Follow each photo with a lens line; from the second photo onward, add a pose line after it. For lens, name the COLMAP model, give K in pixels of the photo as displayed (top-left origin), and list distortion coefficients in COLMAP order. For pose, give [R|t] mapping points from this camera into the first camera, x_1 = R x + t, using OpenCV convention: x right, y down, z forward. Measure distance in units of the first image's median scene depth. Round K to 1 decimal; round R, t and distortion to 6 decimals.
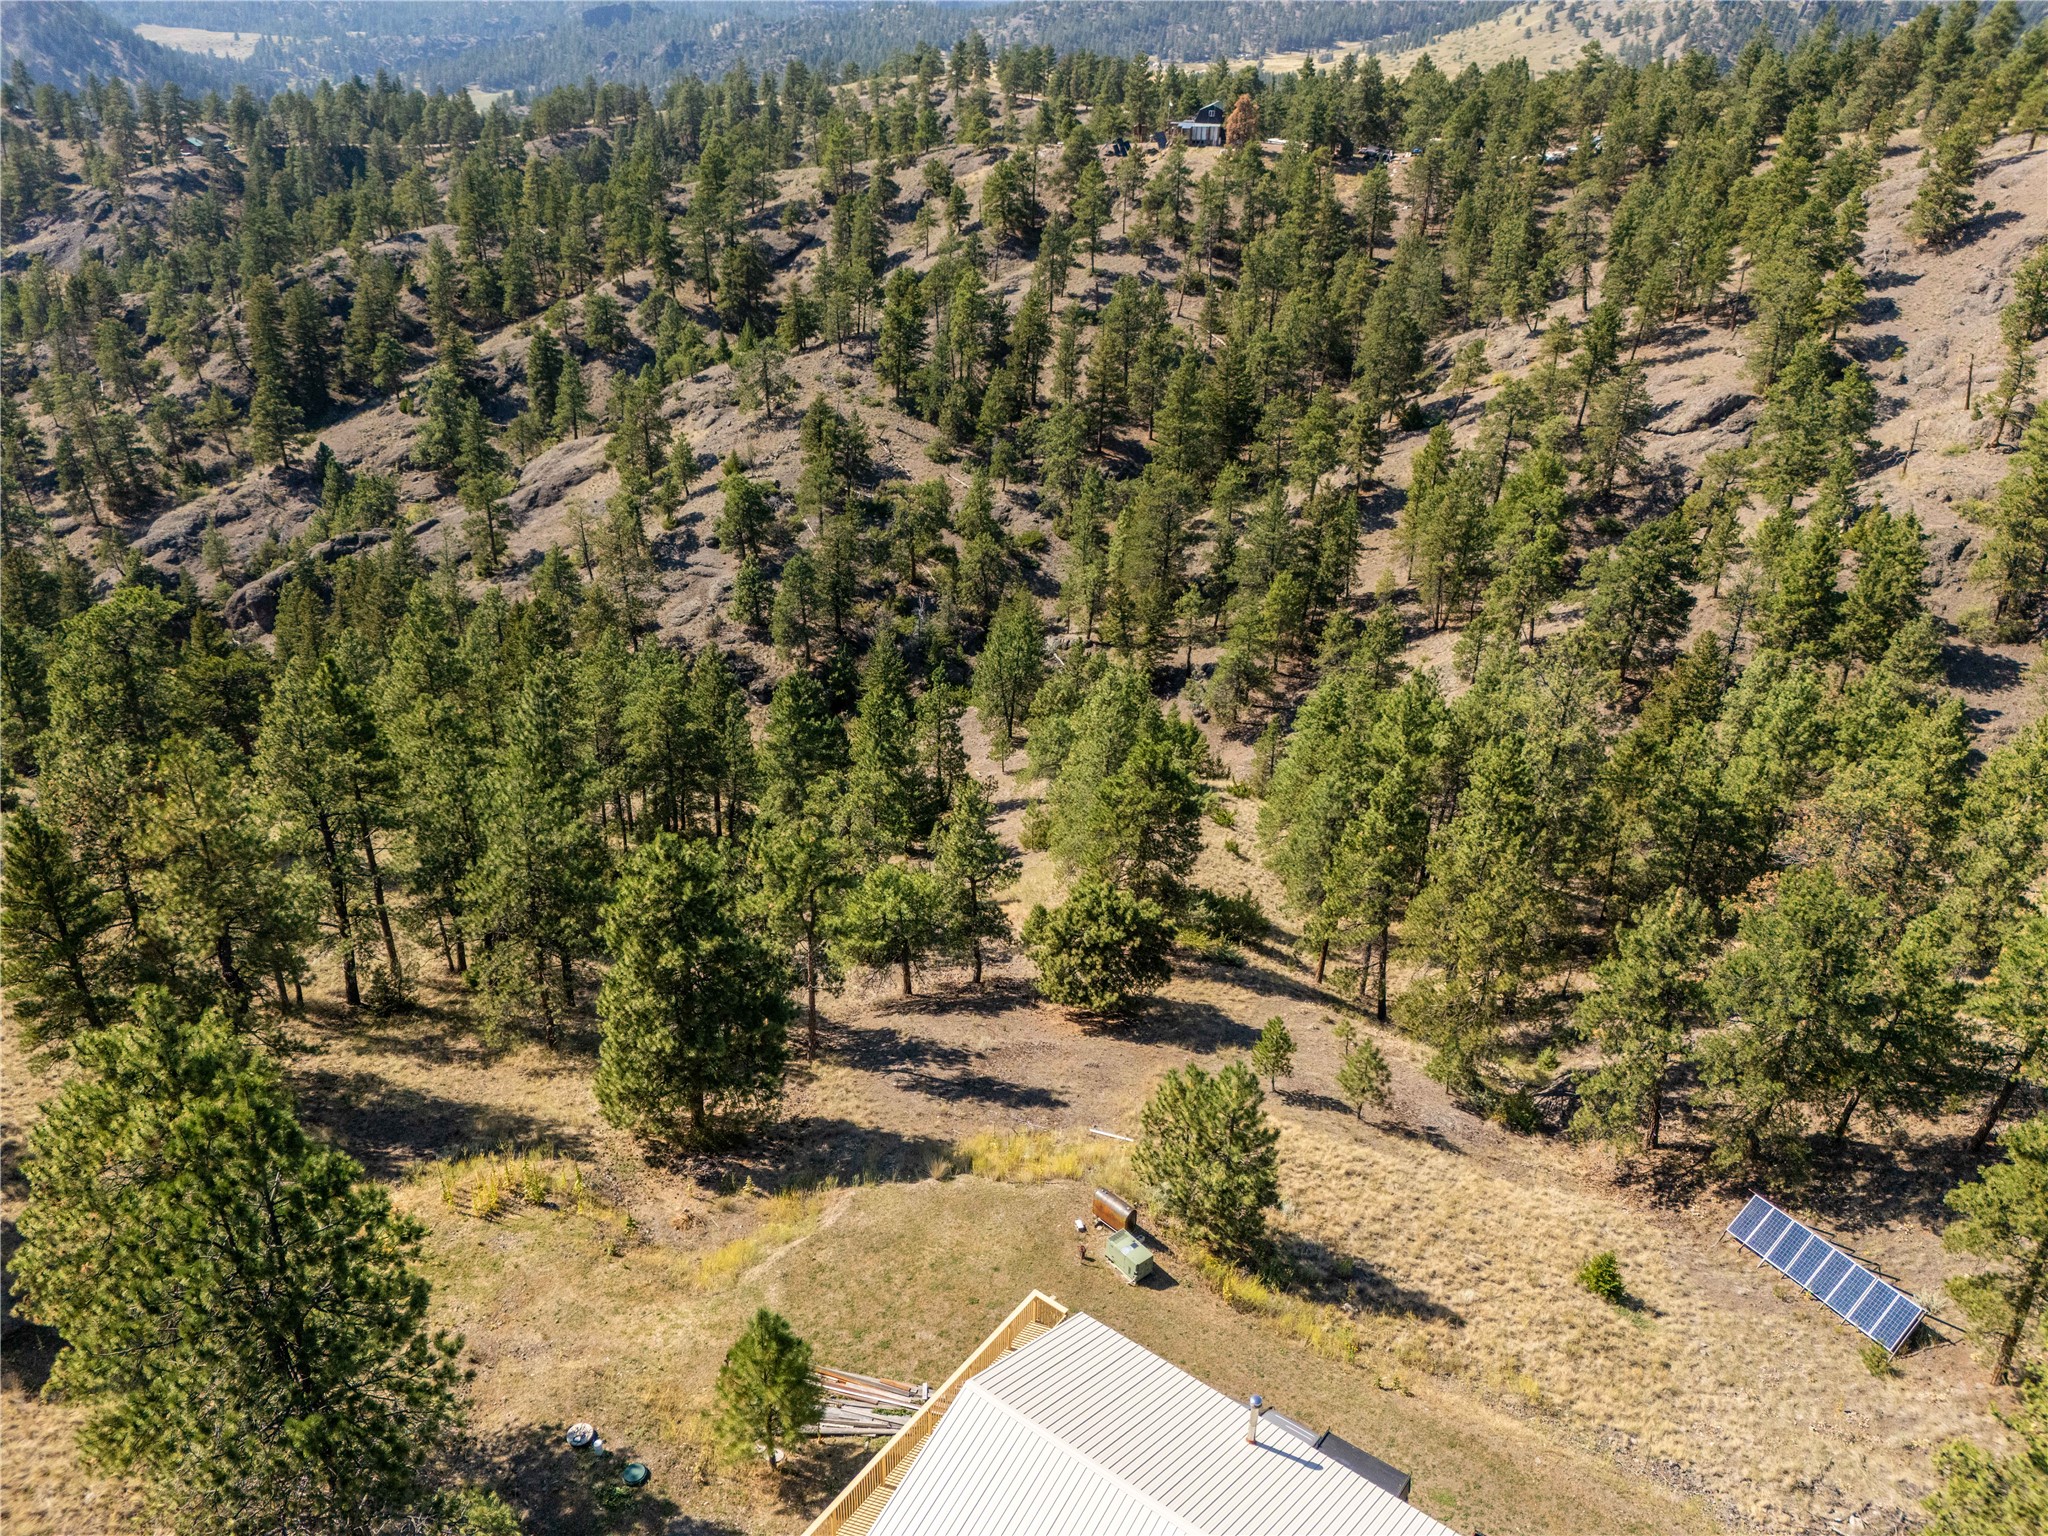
lens RADIAL K [[1503.3, 0, 1022.5], [0, 1503.3, 780.7], [0, 0, 1]] dist [0.070596, -0.071459]
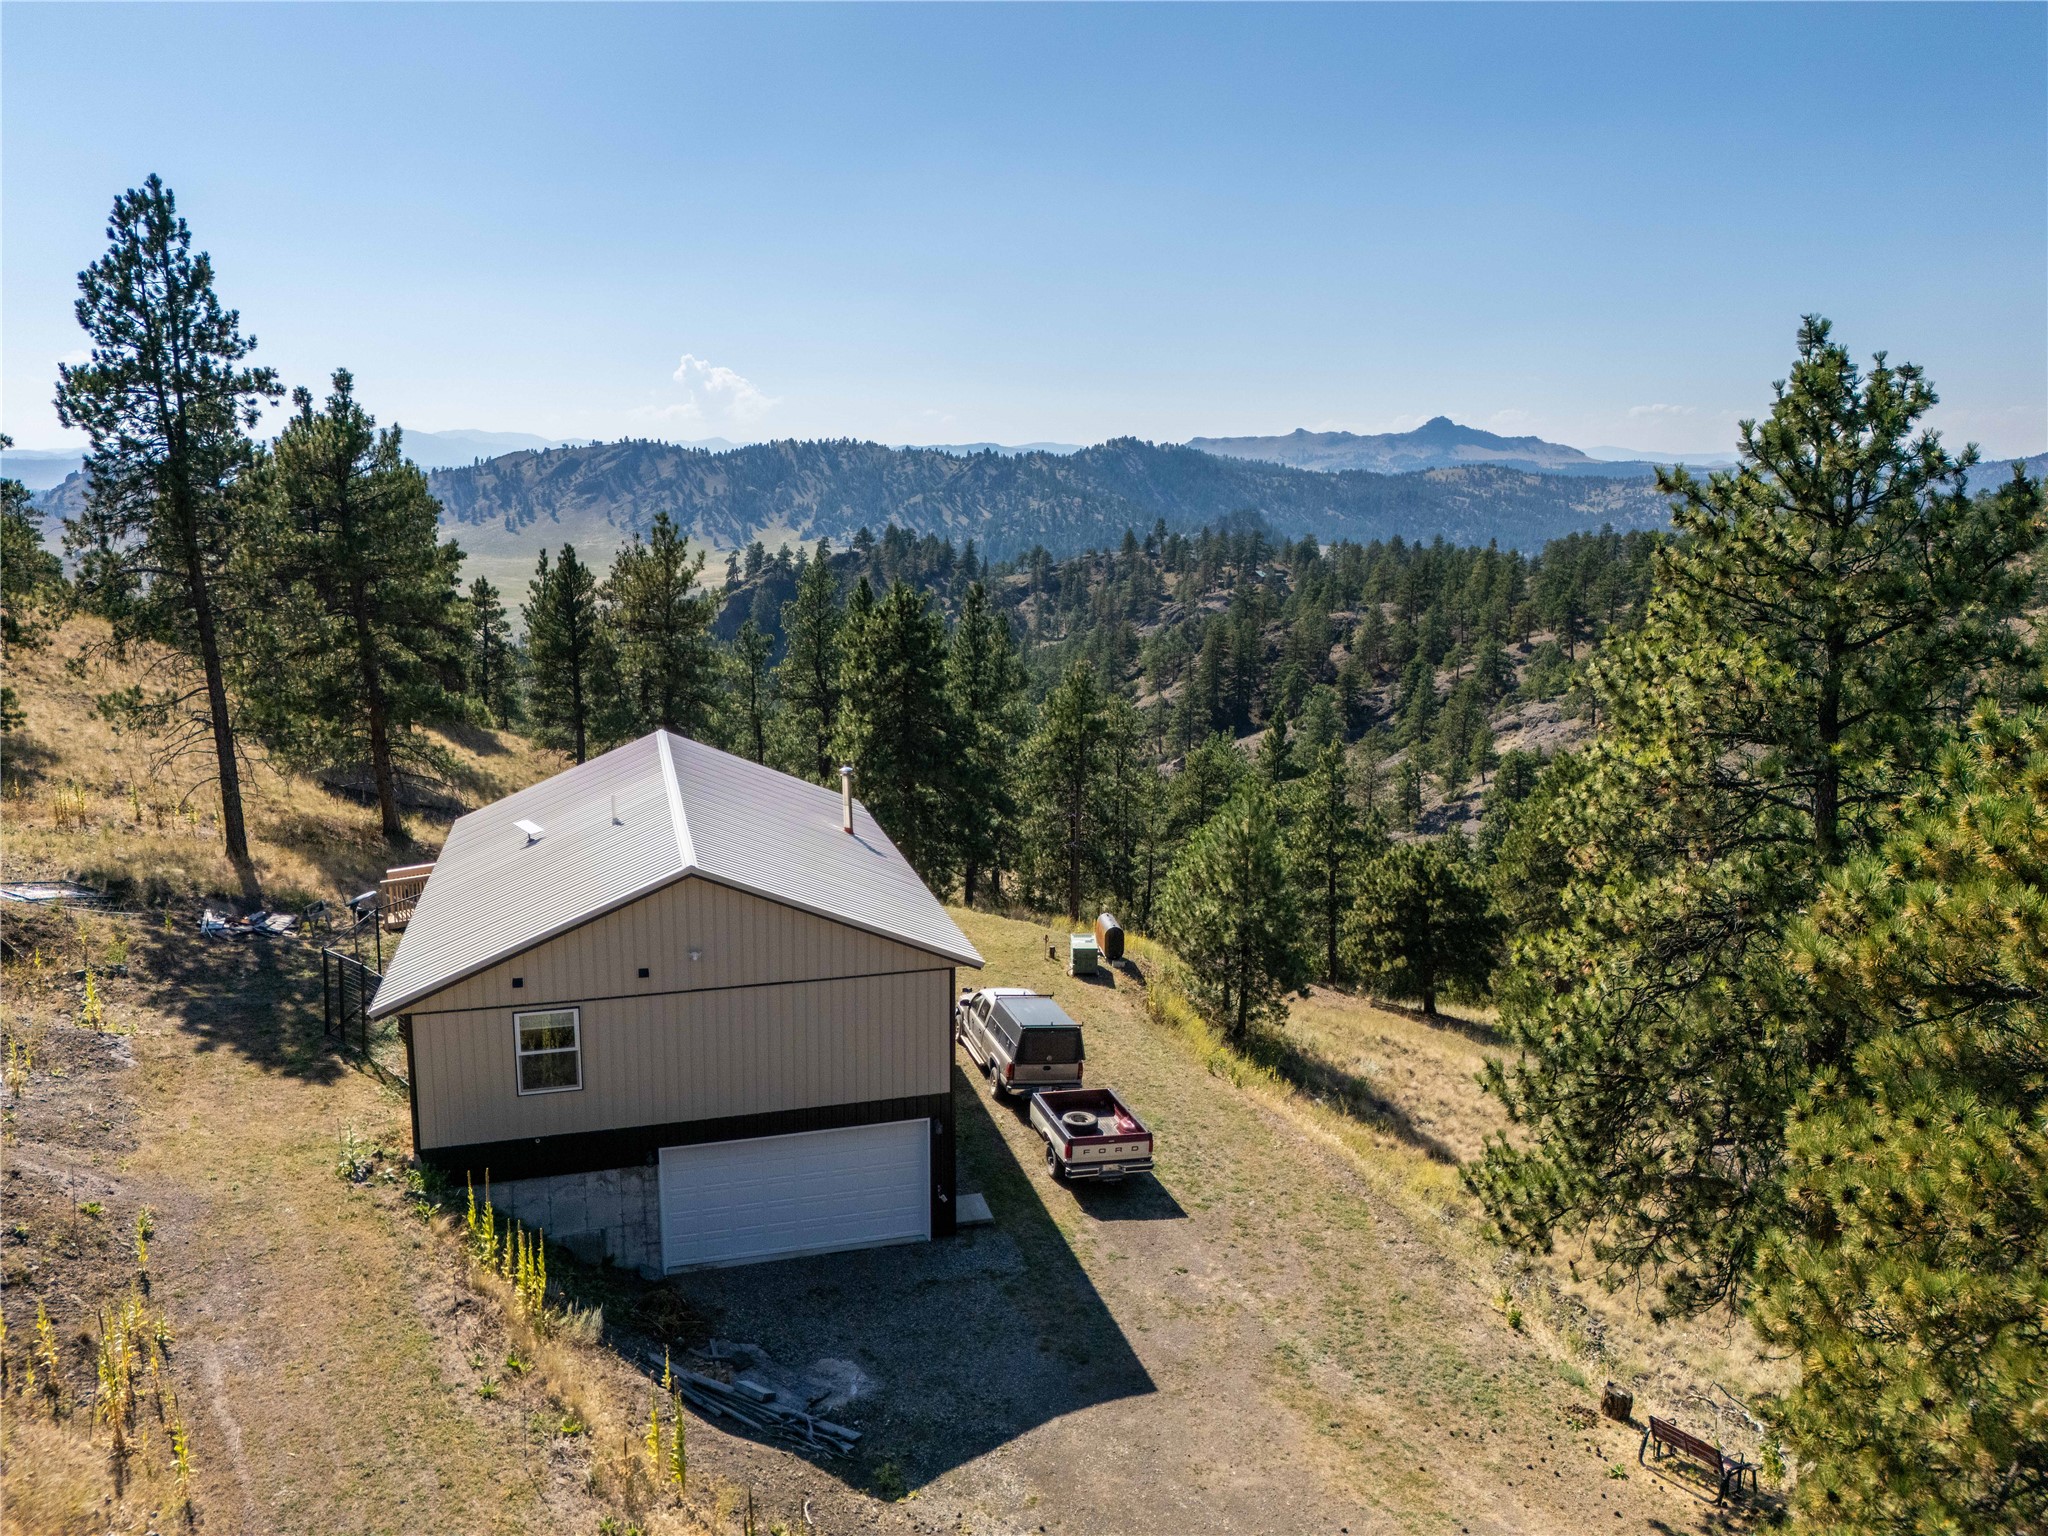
lens RADIAL K [[1503.3, 0, 1022.5], [0, 1503.3, 780.7], [0, 0, 1]] dist [0.070596, -0.071459]
pose [[0.783323, 0.100917, -0.613369, 0.241601], [-0.285979, 0.934616, -0.211446, 0.170992], [0.551926, 0.341041, 0.760966, 0.101191]]
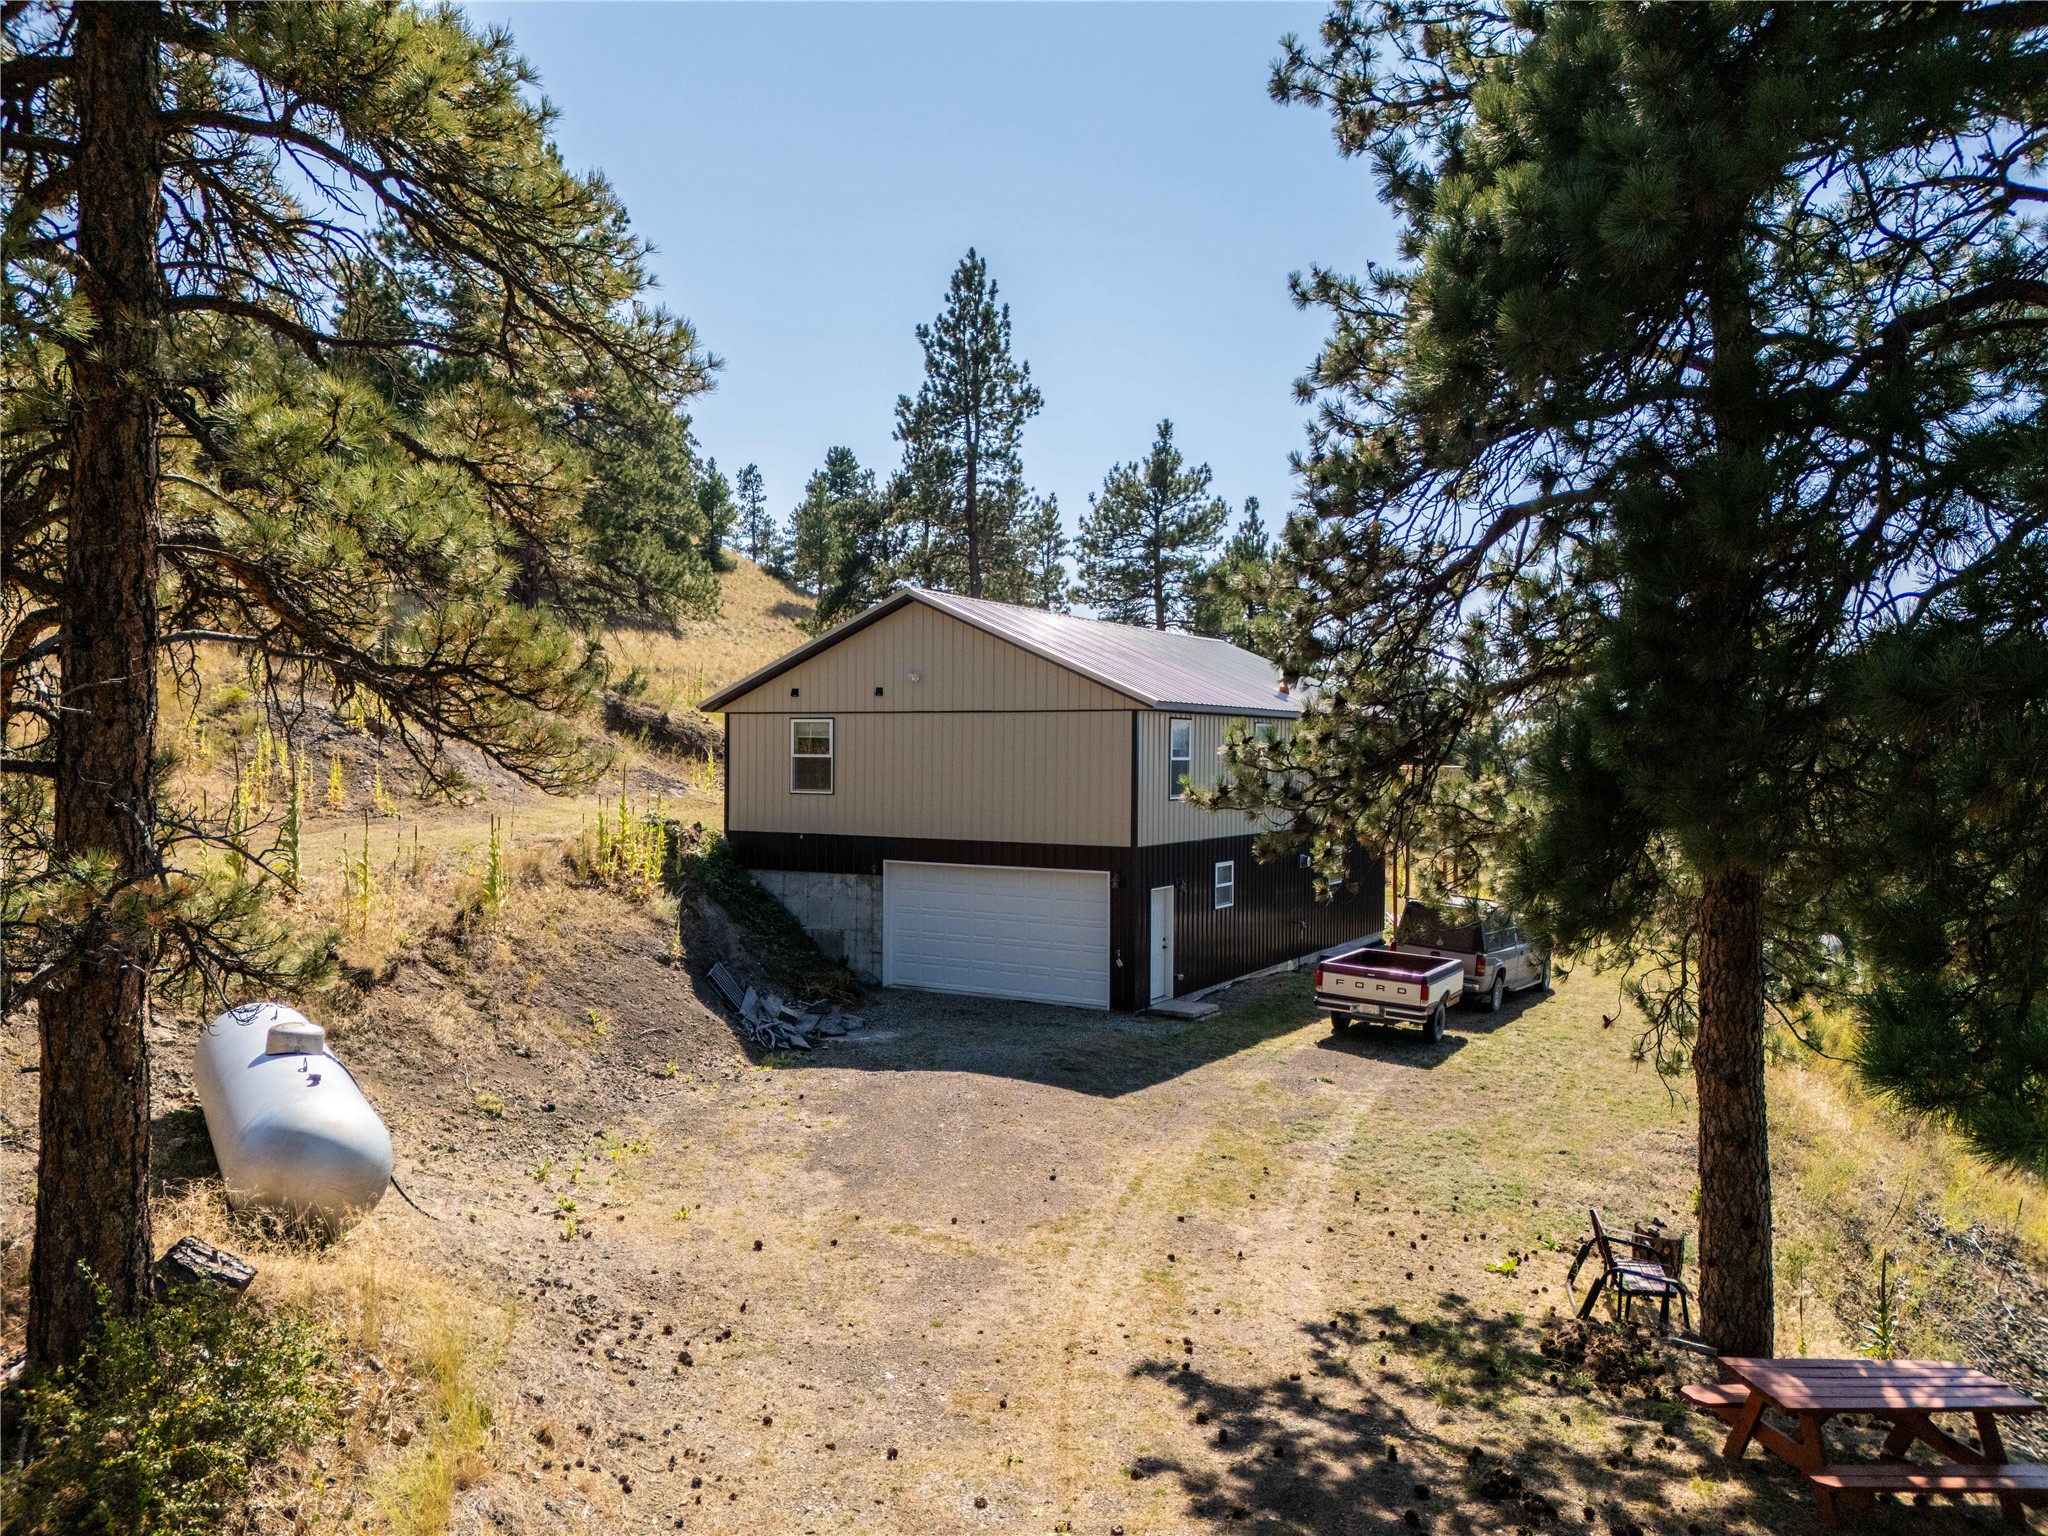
lens RADIAL K [[1503.3, 0, 1022.5], [0, 1503.3, 780.7], [0, 0, 1]] dist [0.070596, -0.071459]
pose [[0.113818, 0.005473, -0.993487, 0.306536], [-0.482952, 0.874189, -0.050513, 0.179481], [0.868218, 0.485555, 0.102141, 0.239818]]
